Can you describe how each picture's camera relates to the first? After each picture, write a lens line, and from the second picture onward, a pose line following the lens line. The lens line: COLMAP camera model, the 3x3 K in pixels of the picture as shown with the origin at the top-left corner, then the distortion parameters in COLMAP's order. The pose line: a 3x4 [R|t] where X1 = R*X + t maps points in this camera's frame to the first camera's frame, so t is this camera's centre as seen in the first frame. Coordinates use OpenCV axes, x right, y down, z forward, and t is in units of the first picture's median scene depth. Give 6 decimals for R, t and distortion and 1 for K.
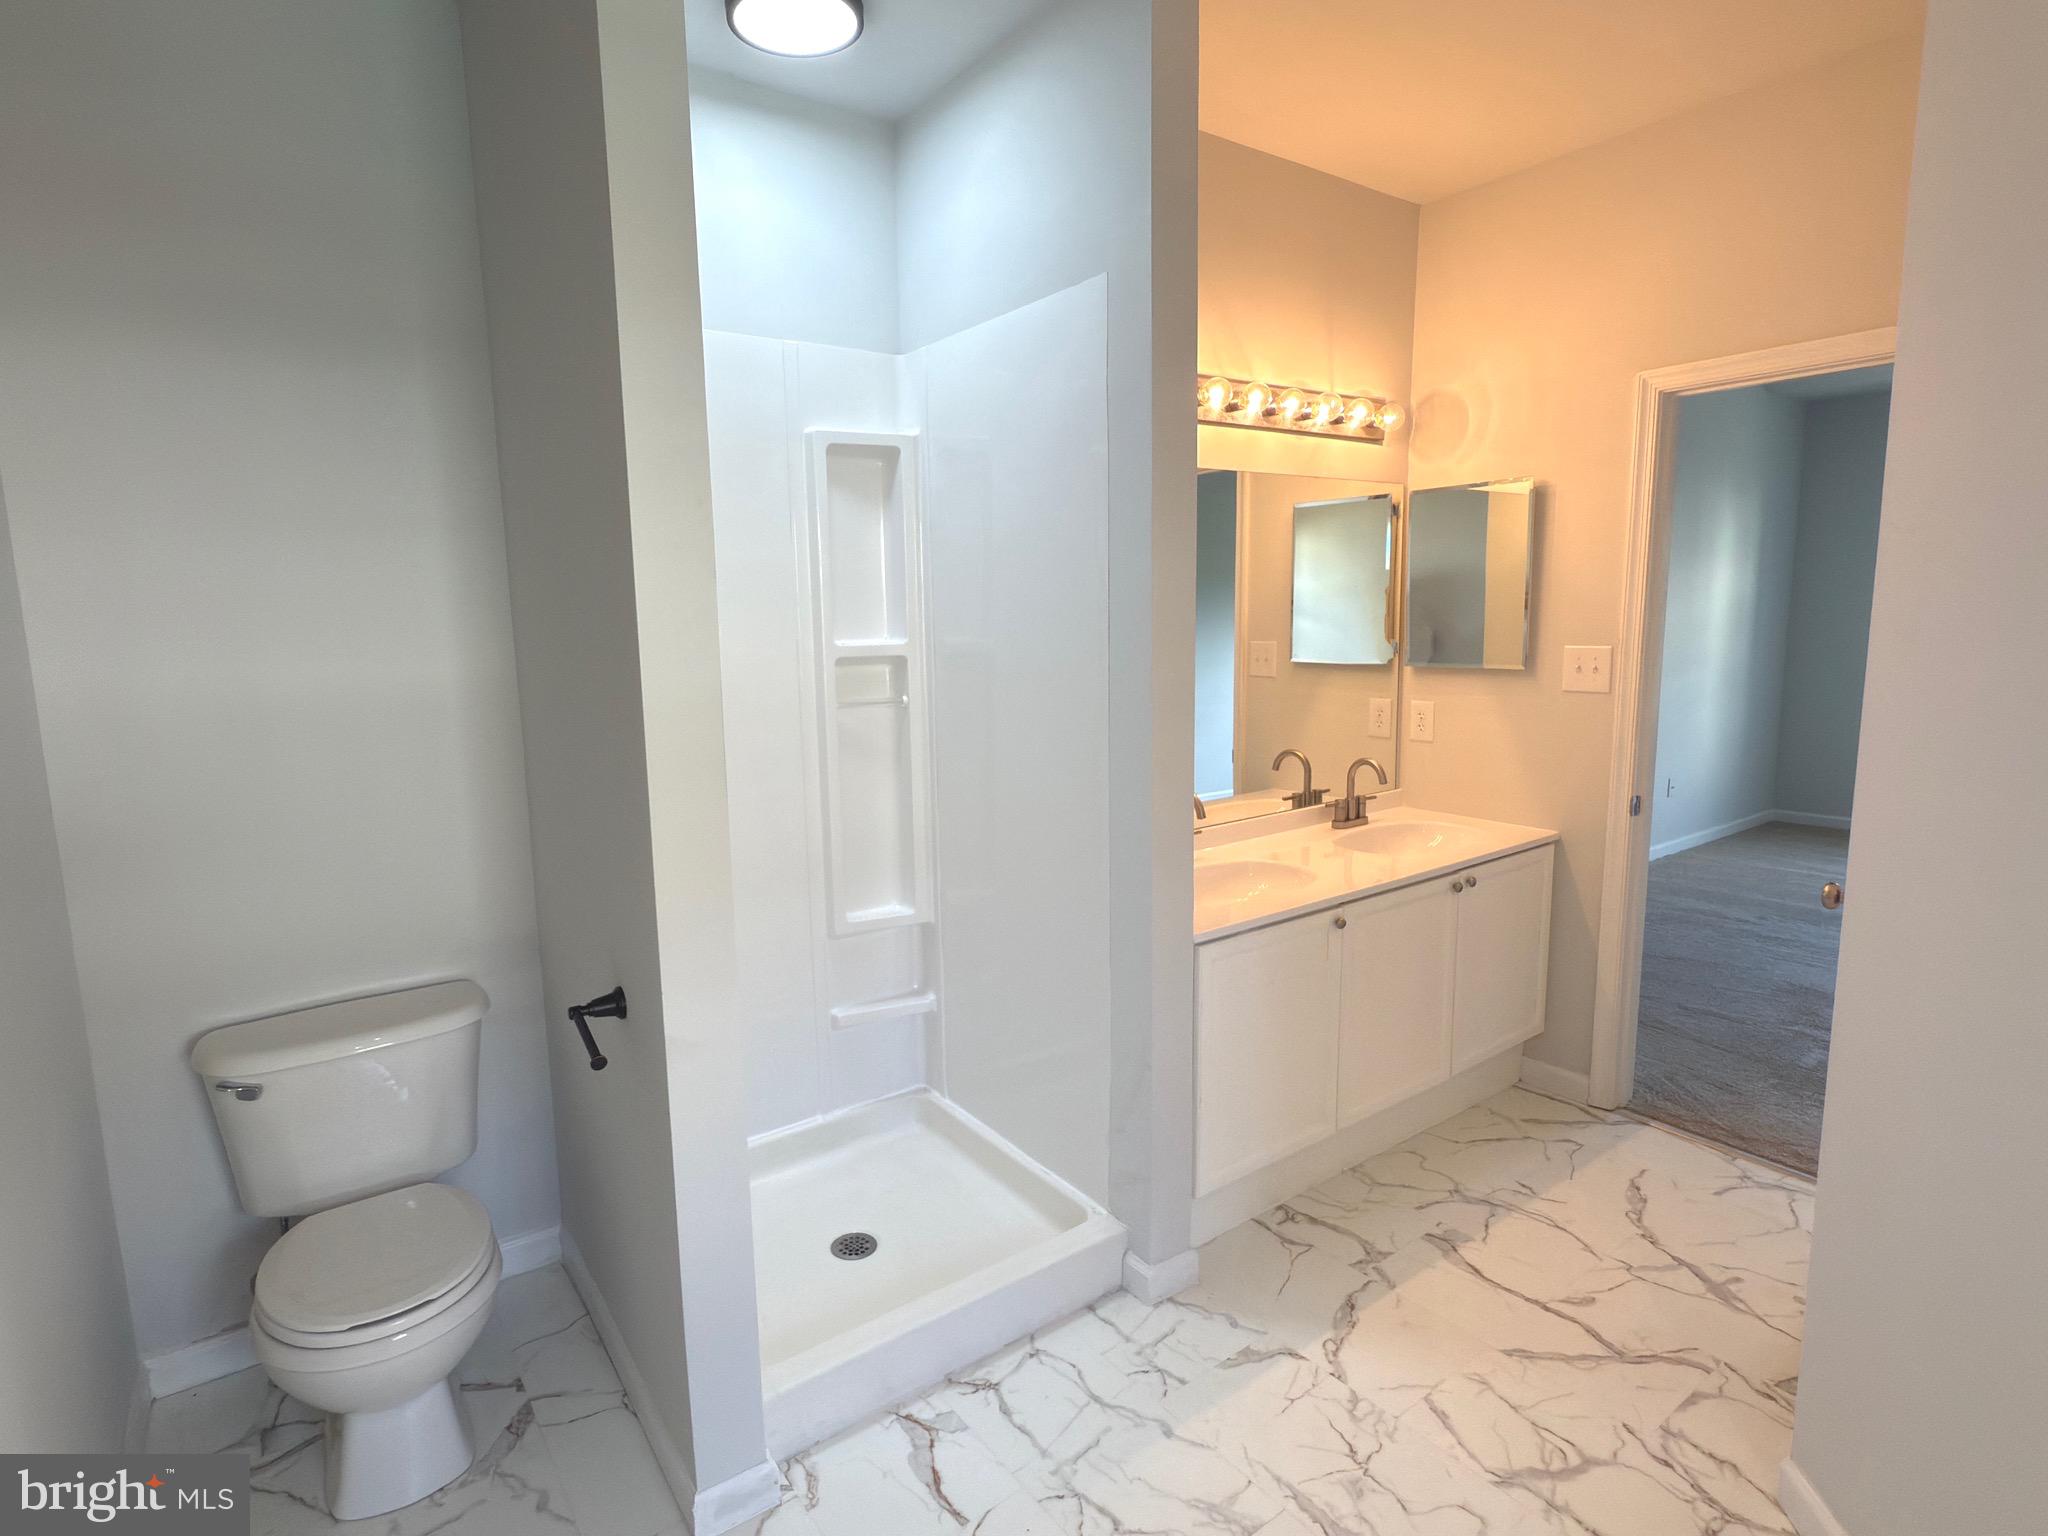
lens RADIAL K [[1041.4, 0, 1019.9], [0, 1041.4, 764.8], [0, 0, 1]] dist [-0.000906, -0.001239]
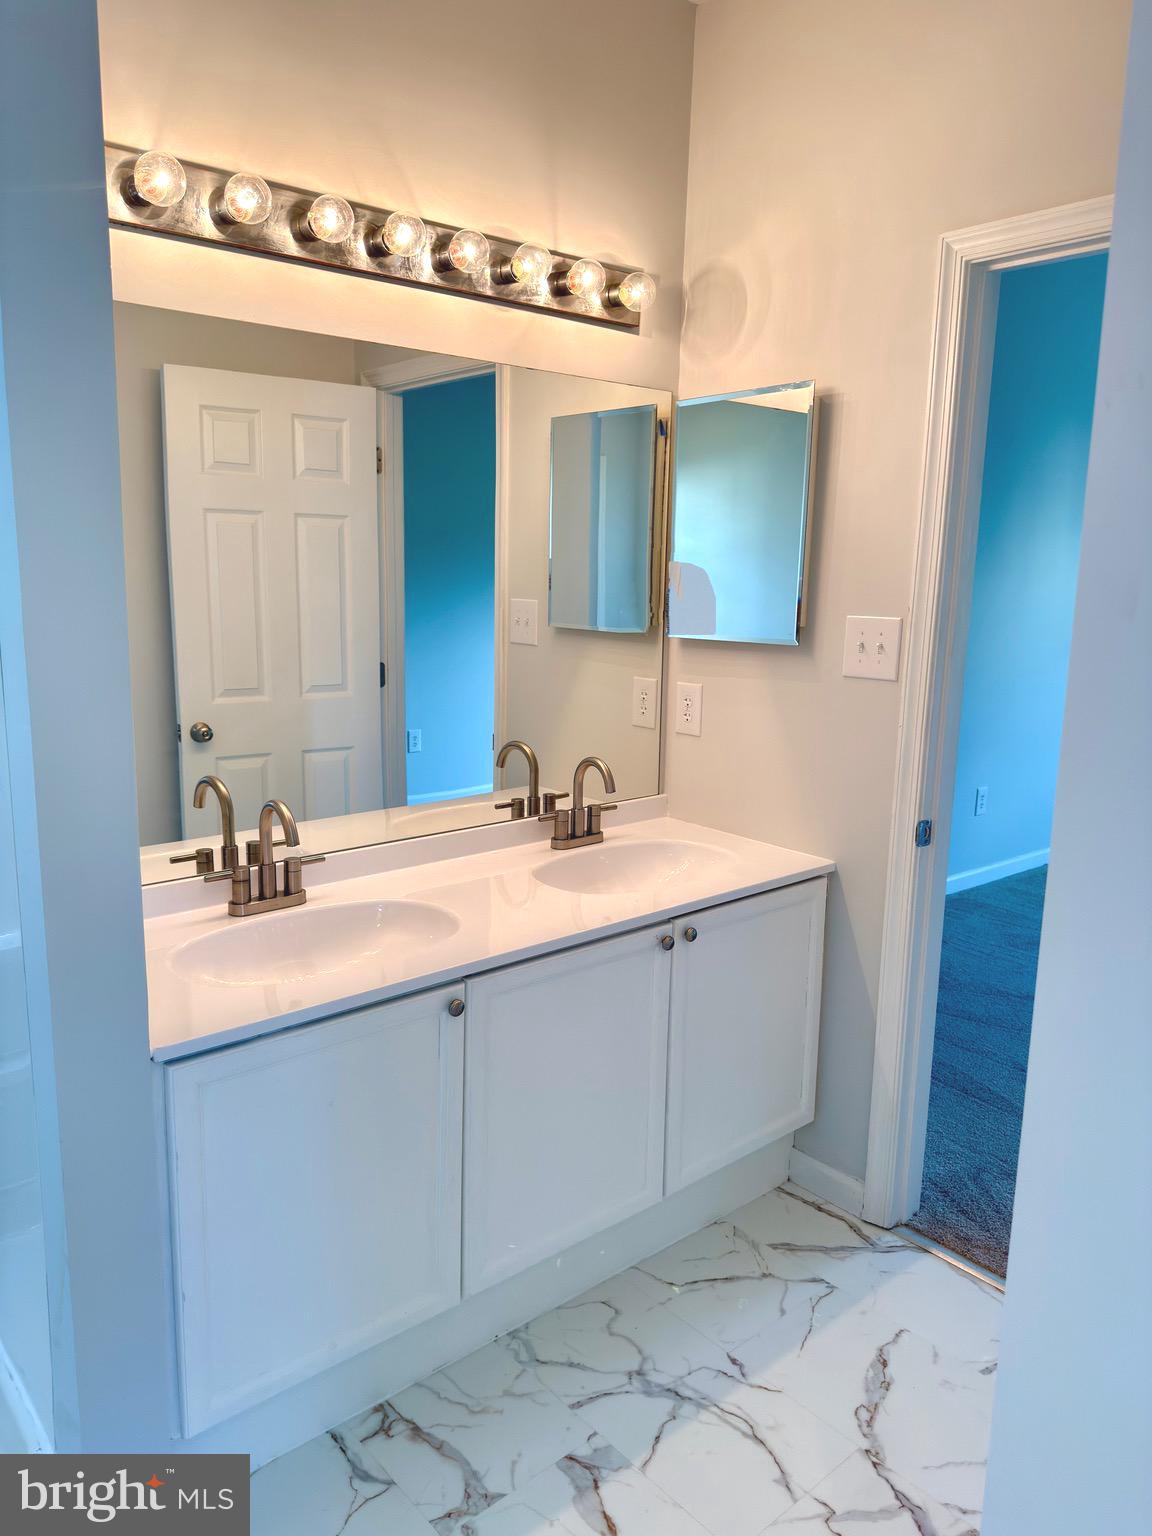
lens RADIAL K [[1078.3, 0, 576.0], [0, 1078.3, 768.0], [0, 0, 1]] dist [0.106110, -0.154023]
pose [[0.995358, 0.024517, 0.093062, 0.304113], [-0.027872, 0.999001, 0.034923, -0.031322], [-0.092113, -0.037355, 0.995048, 0.277330]]
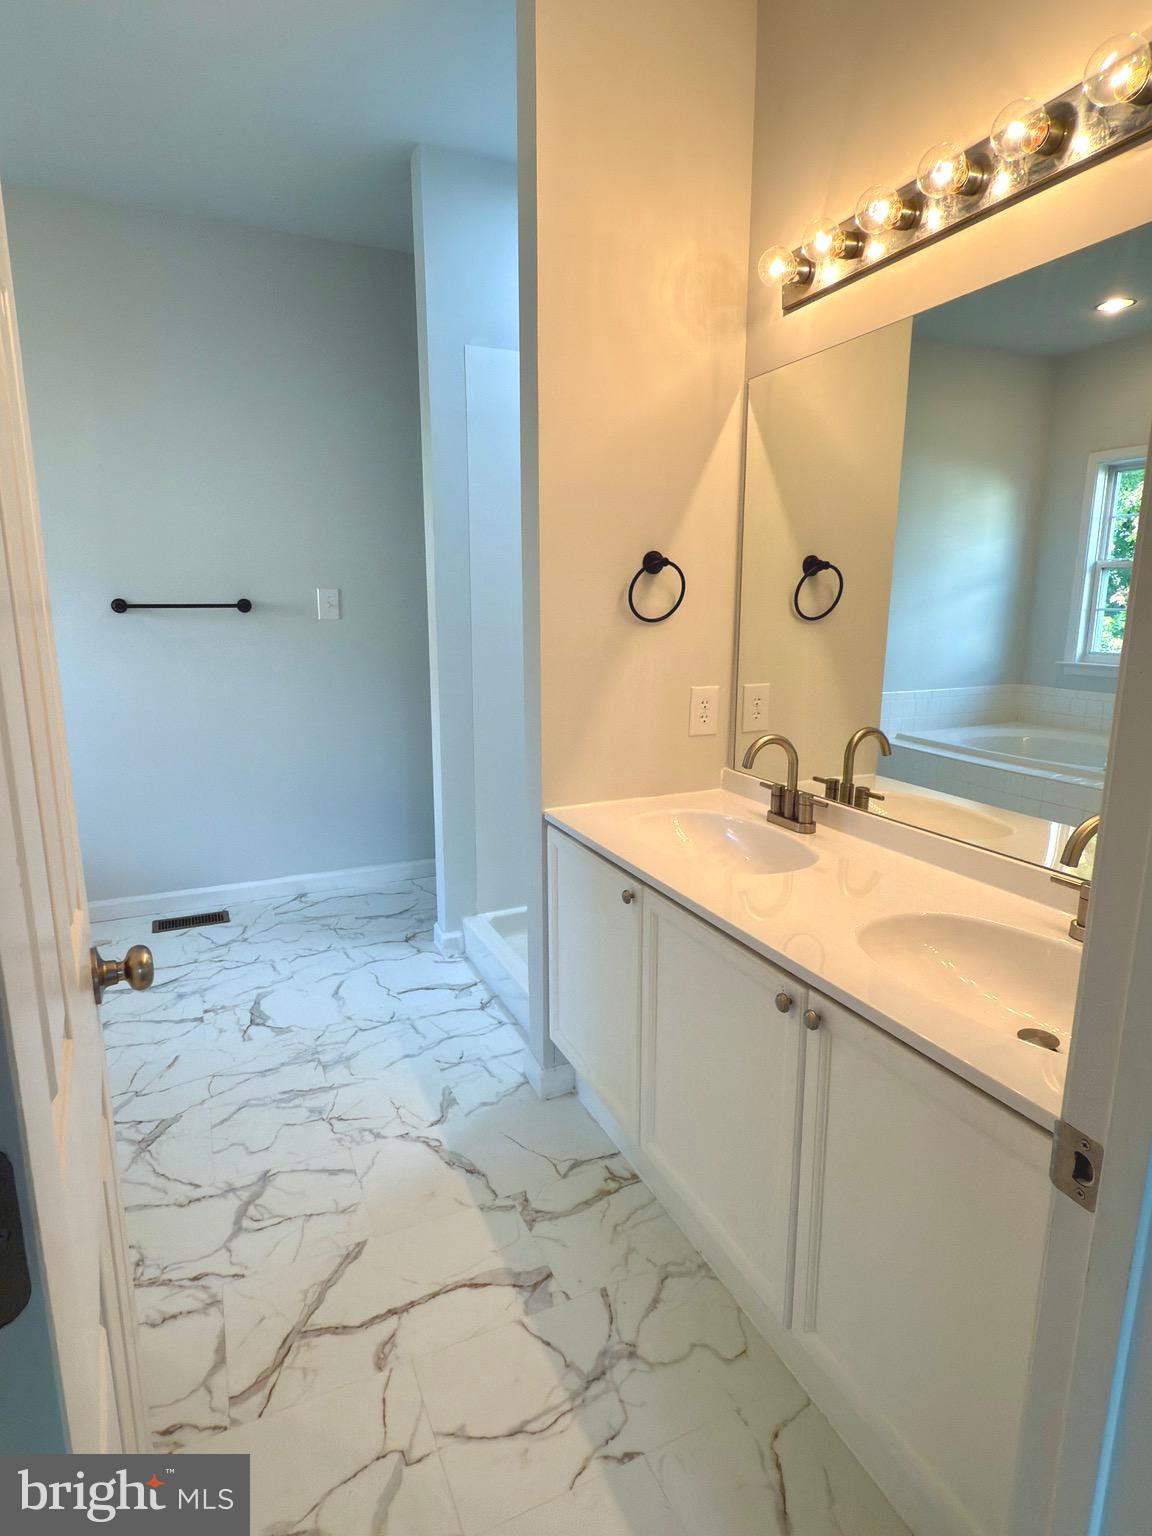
lens RADIAL K [[838.7, 0, 576.0], [0, 838.7, 768.0], [0, 0, 1]] dist [0.001833, 0.000212]
pose [[-0.195350, 0.220260, -0.955680, 0.903316], [-0.139198, 0.958362, 0.249331, -0.105875], [0.970805, 0.181735, -0.156556, 1.007261]]
